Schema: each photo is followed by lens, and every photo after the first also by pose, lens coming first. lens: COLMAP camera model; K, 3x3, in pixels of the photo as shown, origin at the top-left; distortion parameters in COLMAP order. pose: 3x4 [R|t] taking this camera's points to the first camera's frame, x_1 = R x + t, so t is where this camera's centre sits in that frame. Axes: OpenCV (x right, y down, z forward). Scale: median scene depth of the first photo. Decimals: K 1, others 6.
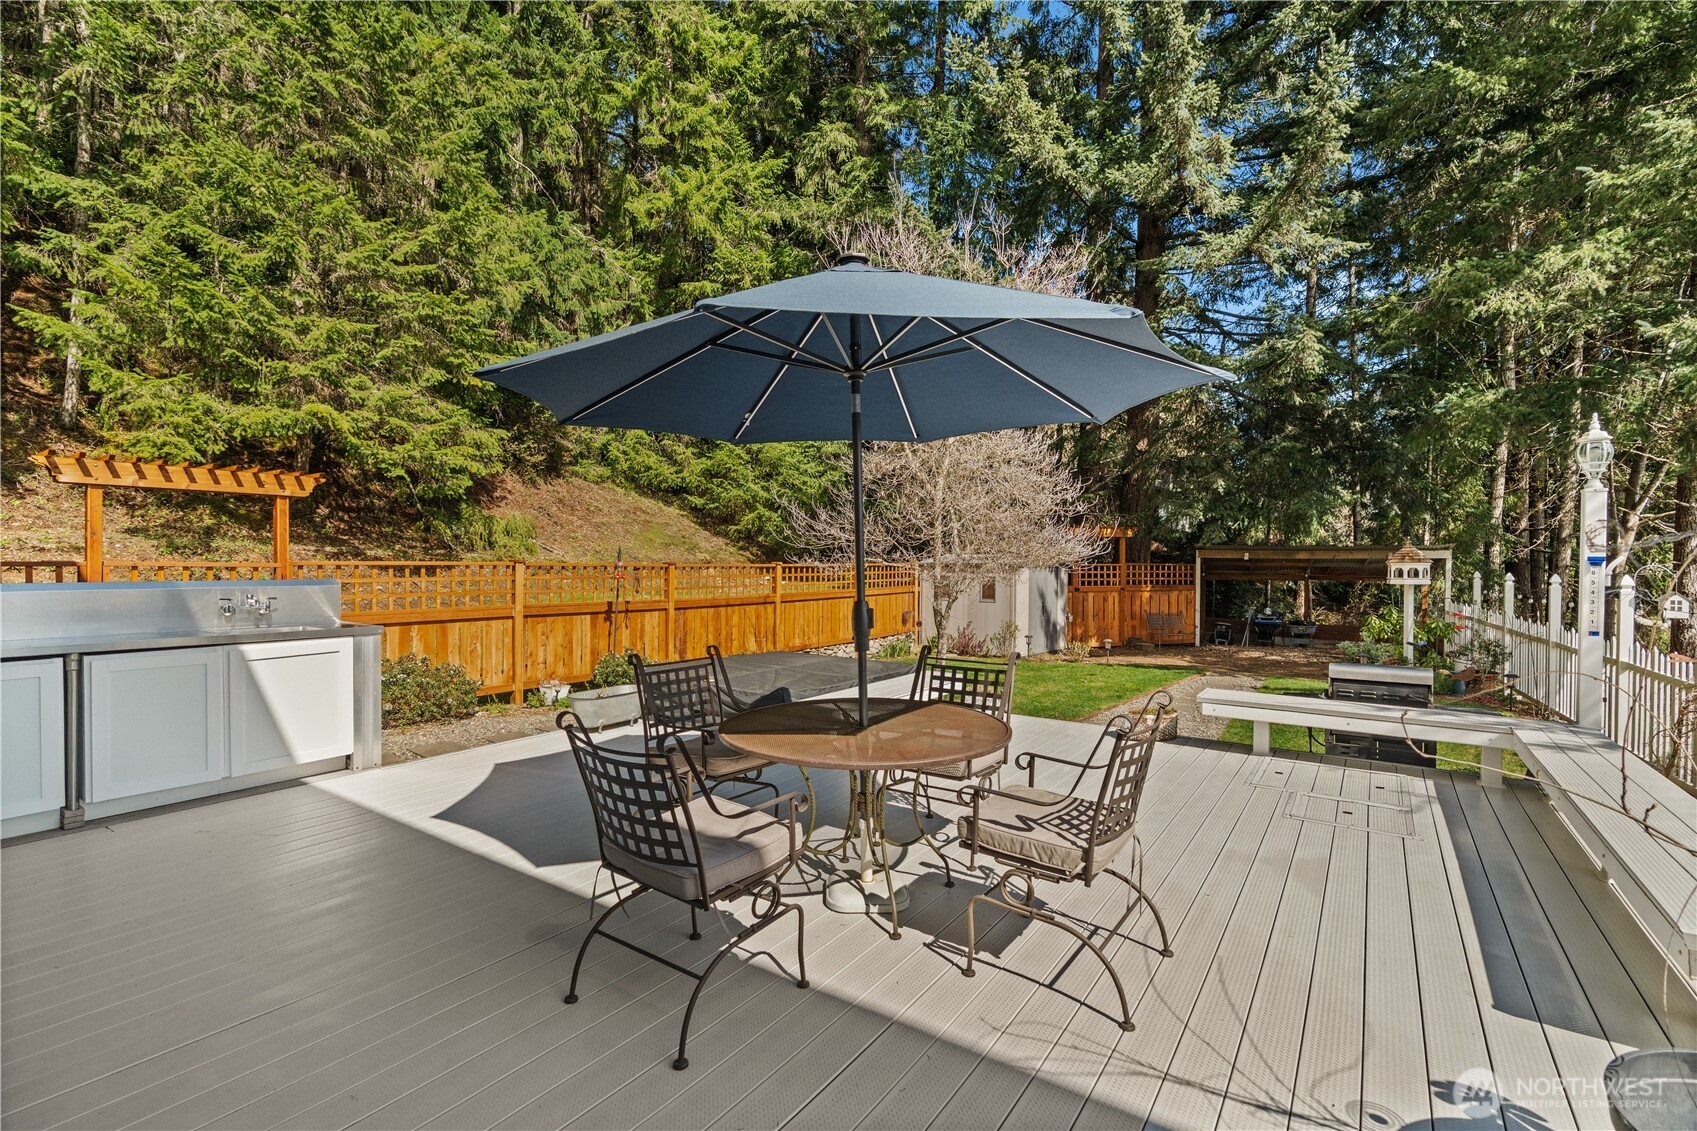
lens RADIAL K [[775.6, 0, 848.5], [0, 775.6, 565.5], [0, 0, 1]] dist [0.000680, 0.000170]
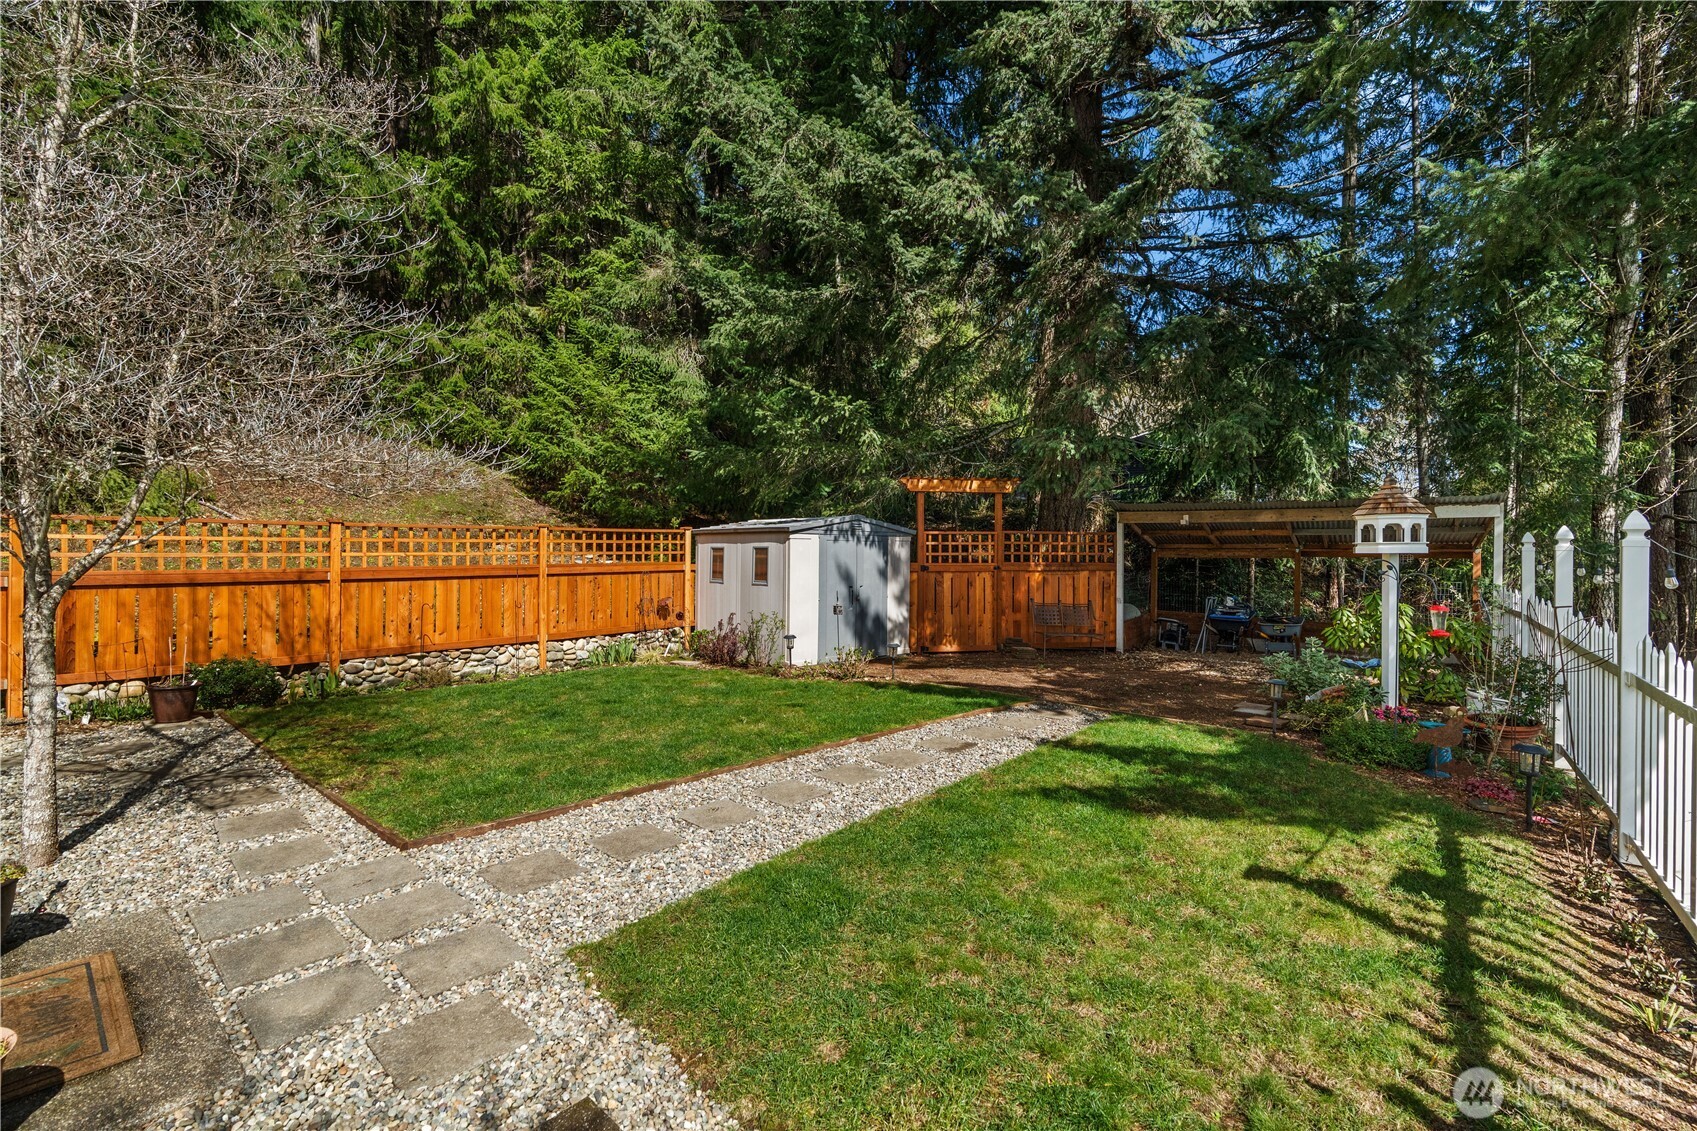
lens RADIAL K [[775.6, 0, 848.5], [0, 775.6, 565.5], [0, 0, 1]] dist [0.000680, 0.000170]
pose [[0.994111, -0.000836, -0.108368, 0.299916], [0.002248, 0.999914, 0.012914, 0.019039], [0.108347, -0.013082, 0.994027, 0.302520]]
